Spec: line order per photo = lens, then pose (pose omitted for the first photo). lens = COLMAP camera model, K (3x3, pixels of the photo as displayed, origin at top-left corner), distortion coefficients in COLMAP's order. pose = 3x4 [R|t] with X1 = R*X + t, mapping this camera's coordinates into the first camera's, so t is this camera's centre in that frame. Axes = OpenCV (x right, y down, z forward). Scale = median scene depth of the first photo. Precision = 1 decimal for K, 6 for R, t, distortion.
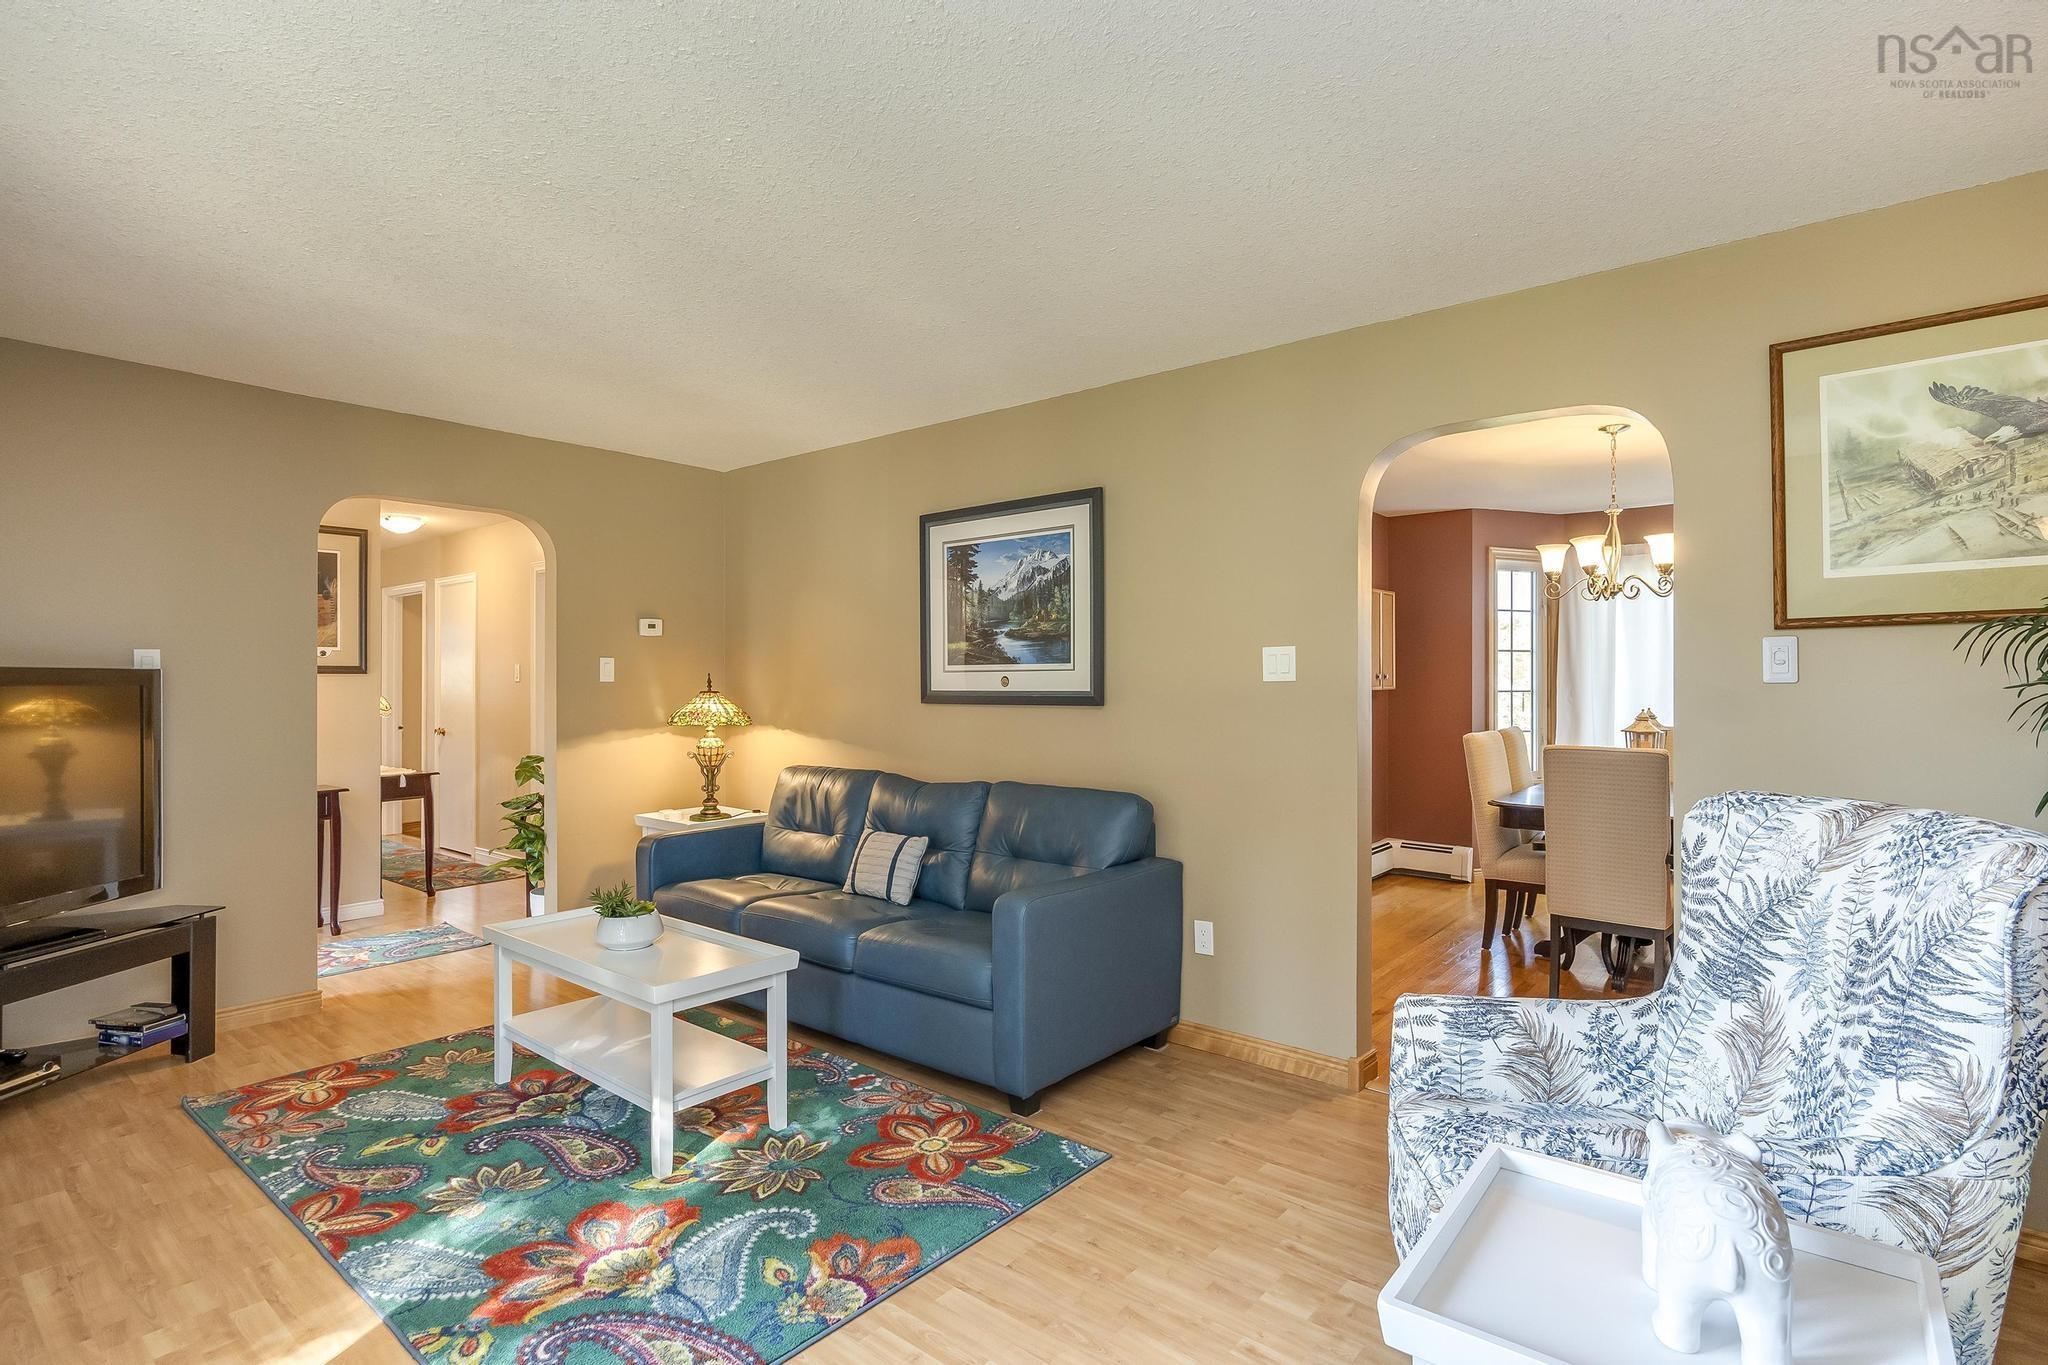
lens RADIAL K [[1019.9, 0, 1024.0], [0, 1019.9, 682.5], [0, 0, 1]] dist [0.001345, 0.000726]
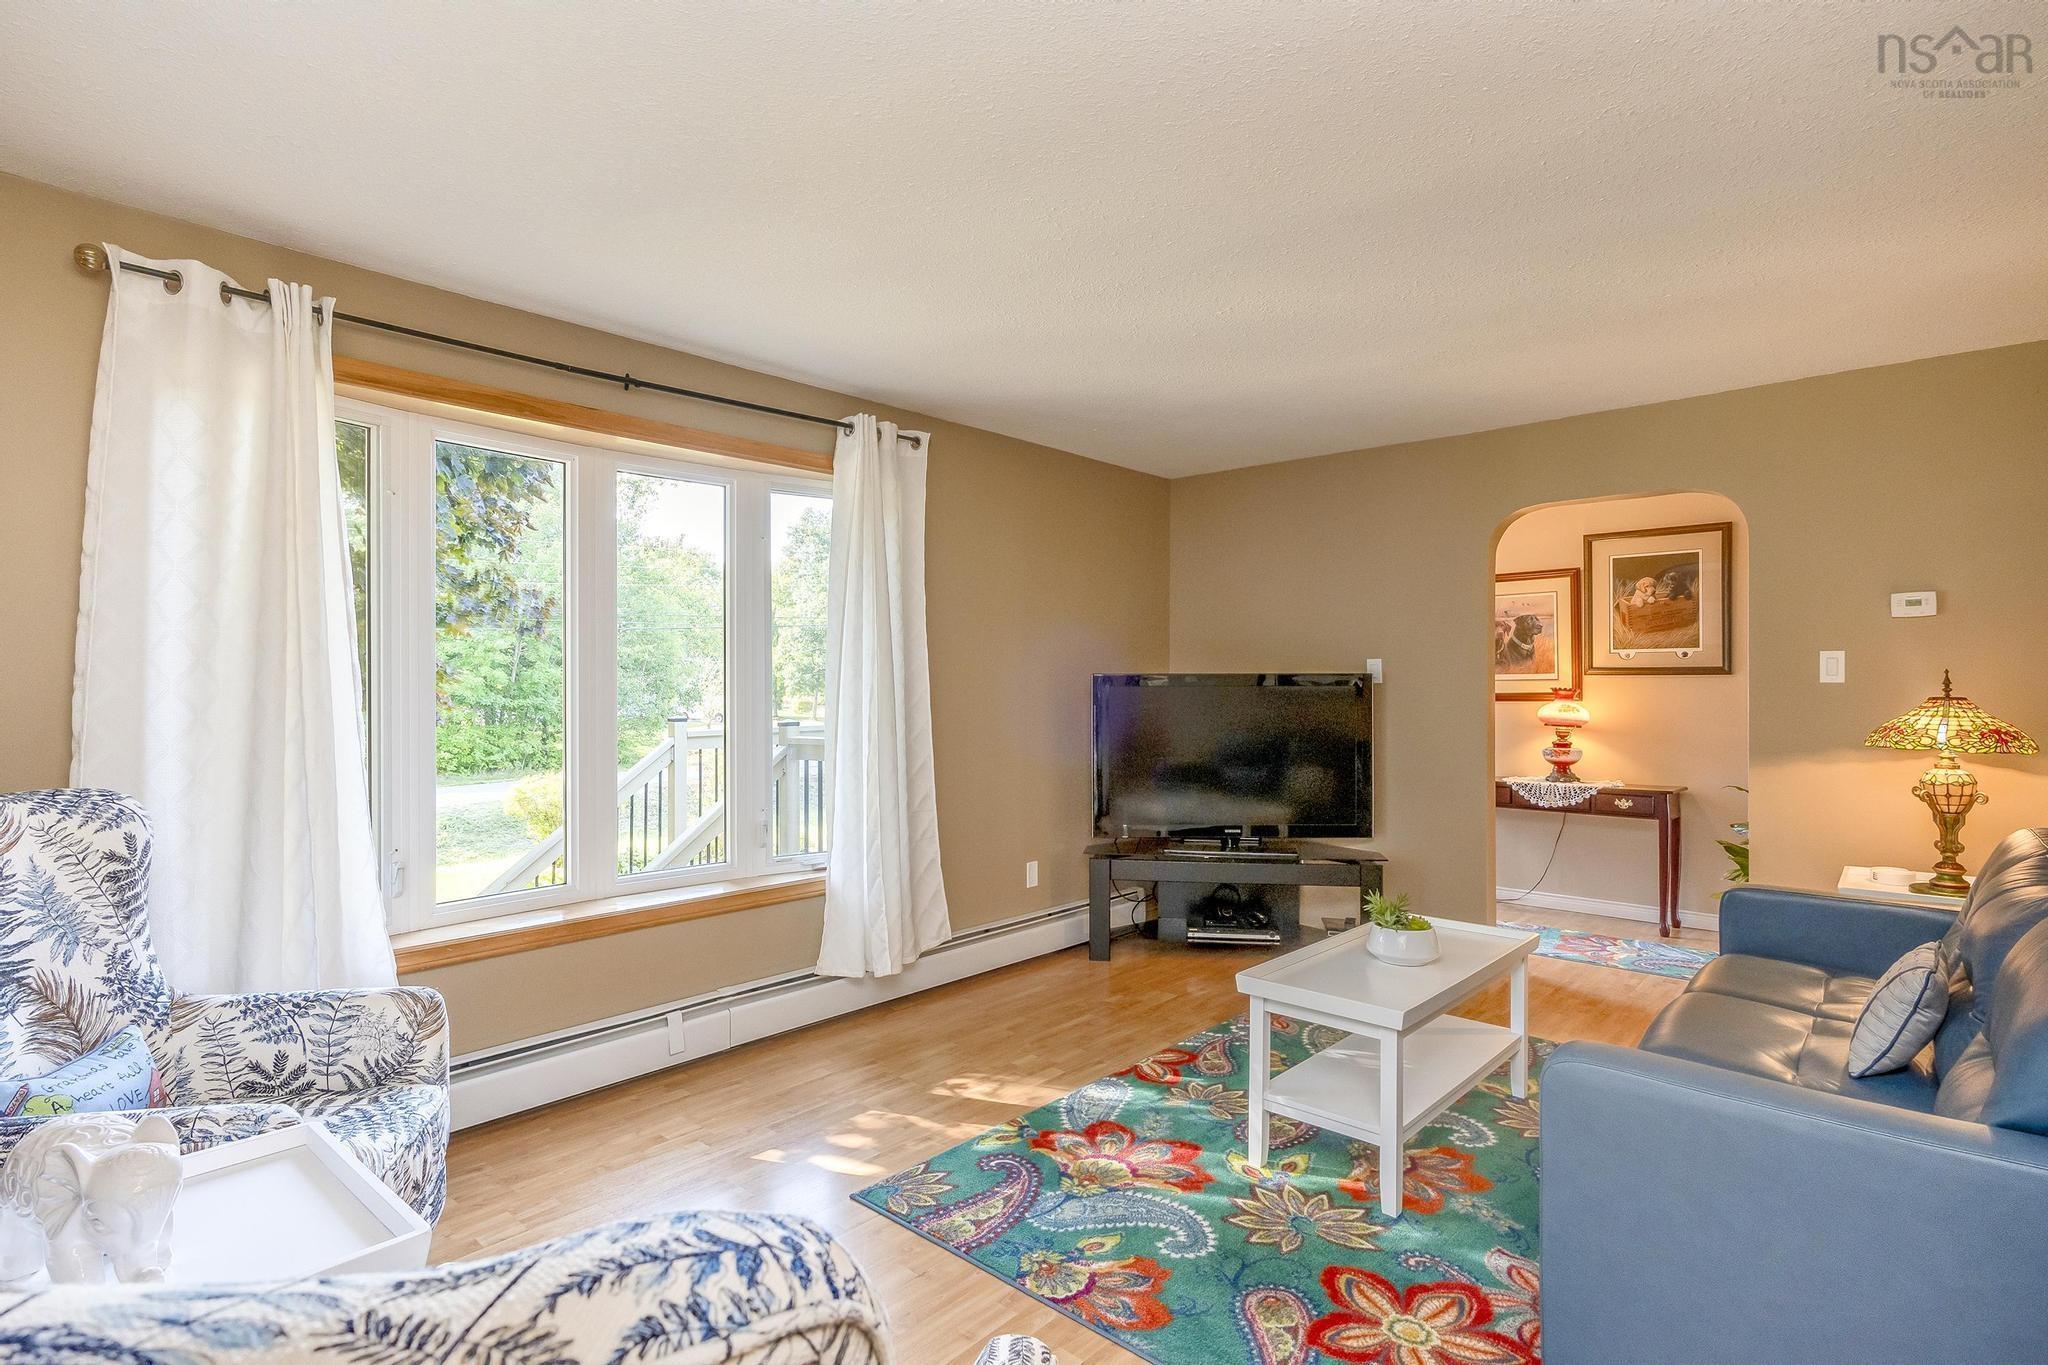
lens RADIAL K [[1019.9, 0, 1024.0], [0, 1019.9, 682.5], [0, 0, 1]] dist [0.001345, 0.000726]
pose [[-0.051453, -0.001115, -0.998675, 0.751425], [0.000256, 0.999999, -0.001130, -0.000552], [0.998675, -0.000314, -0.051453, 0.901891]]
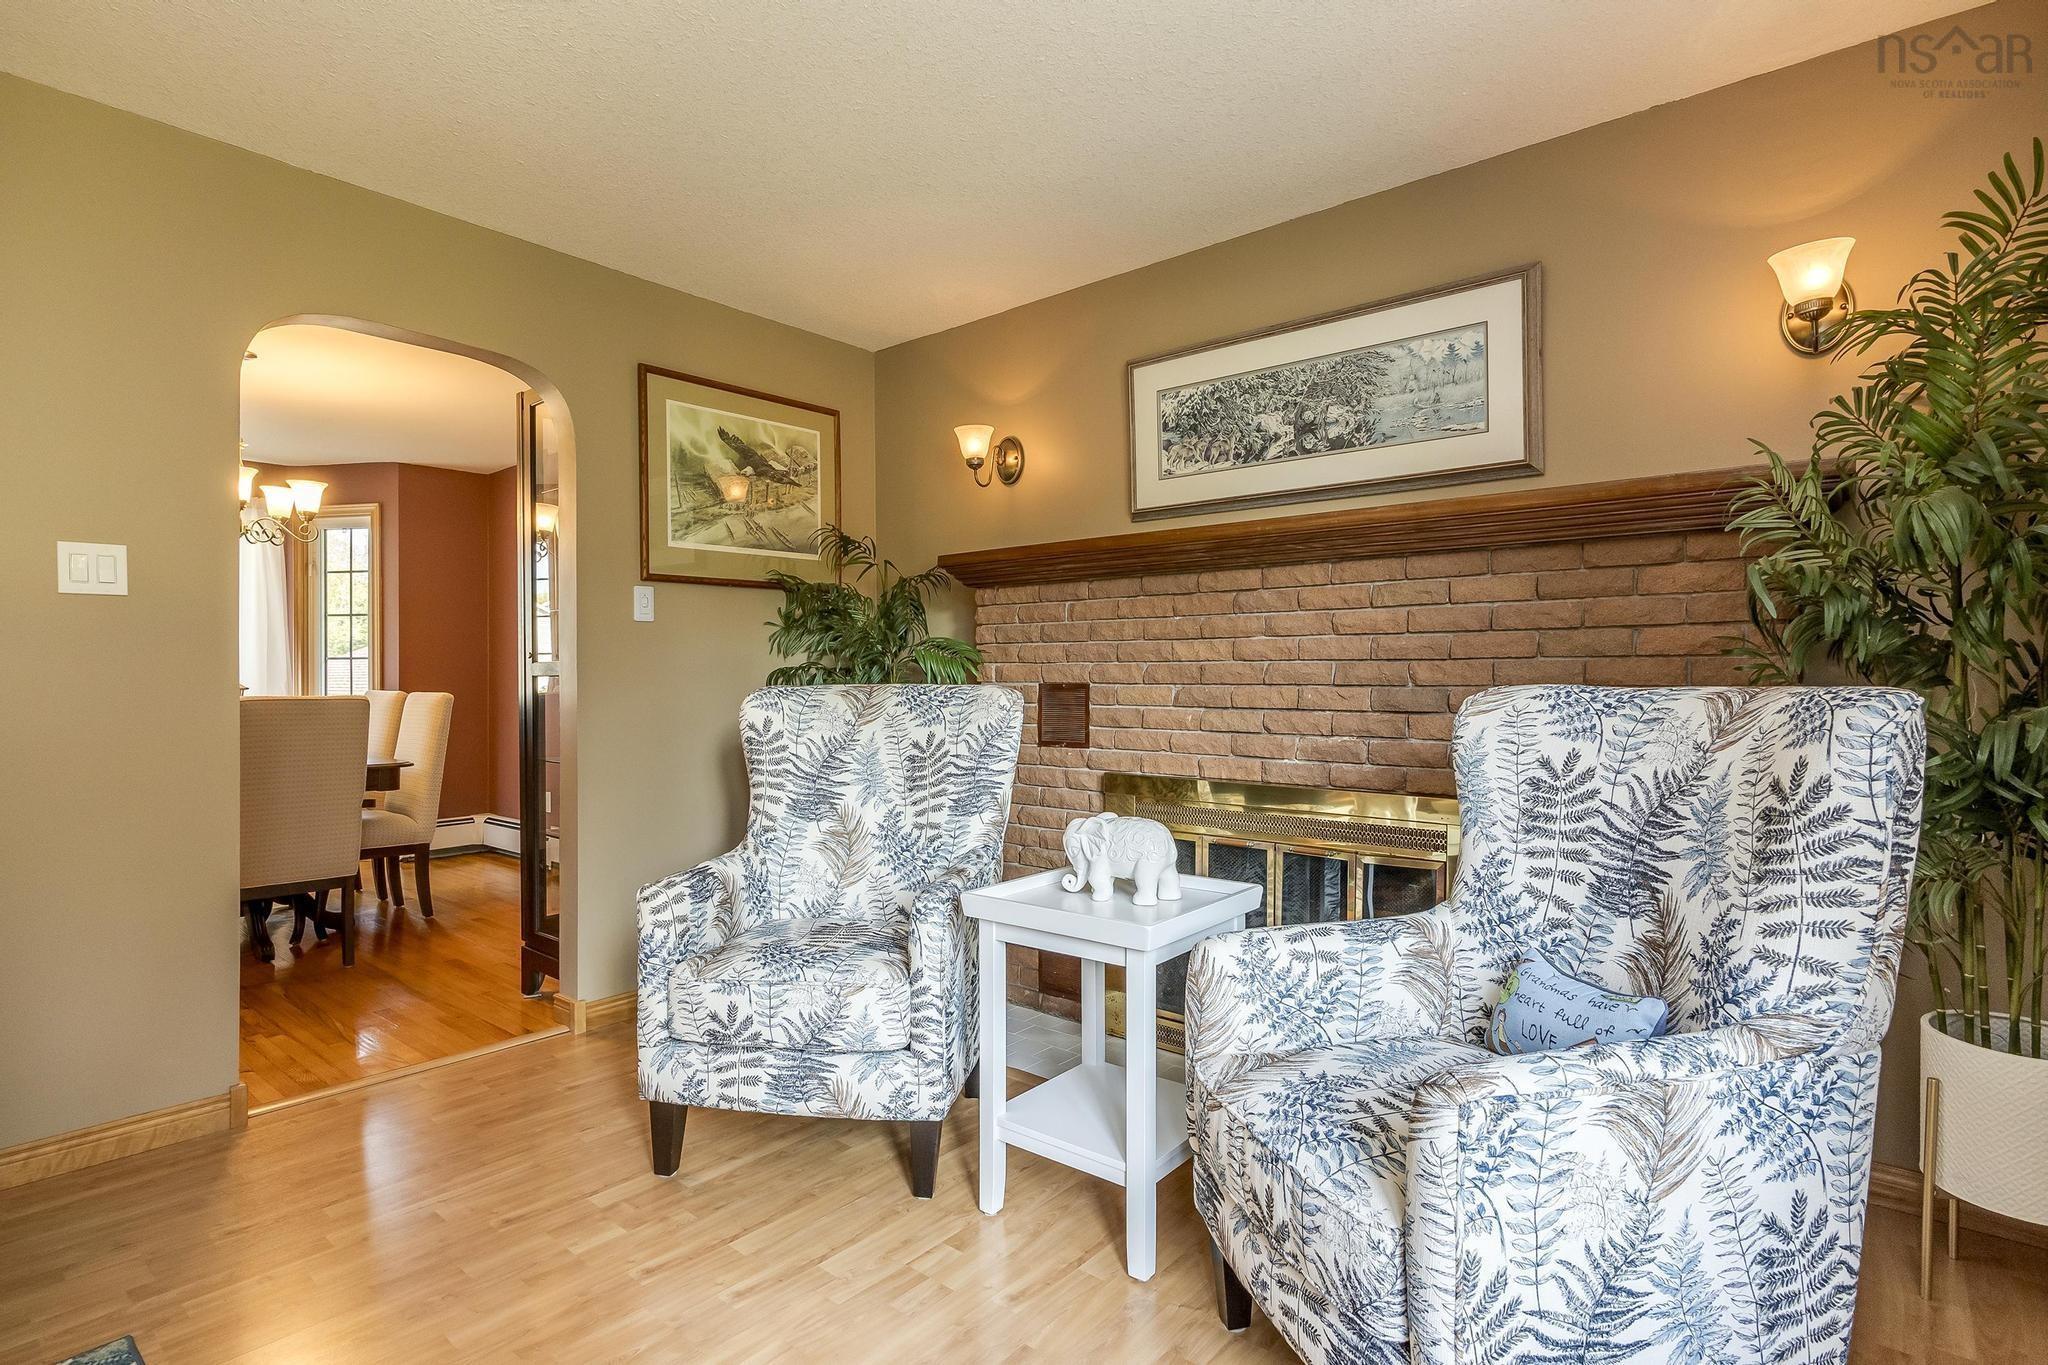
lens RADIAL K [[1019.9, 0, 1024.0], [0, 1019.9, 682.5], [0, 0, 1]] dist [0.001345, 0.000726]
pose [[0.003453, -0.003218, 0.999989, -0.604909], [0.002726, 0.999991, 0.003208, 0.080389], [-0.999990, 0.002715, 0.003462, 0.527910]]
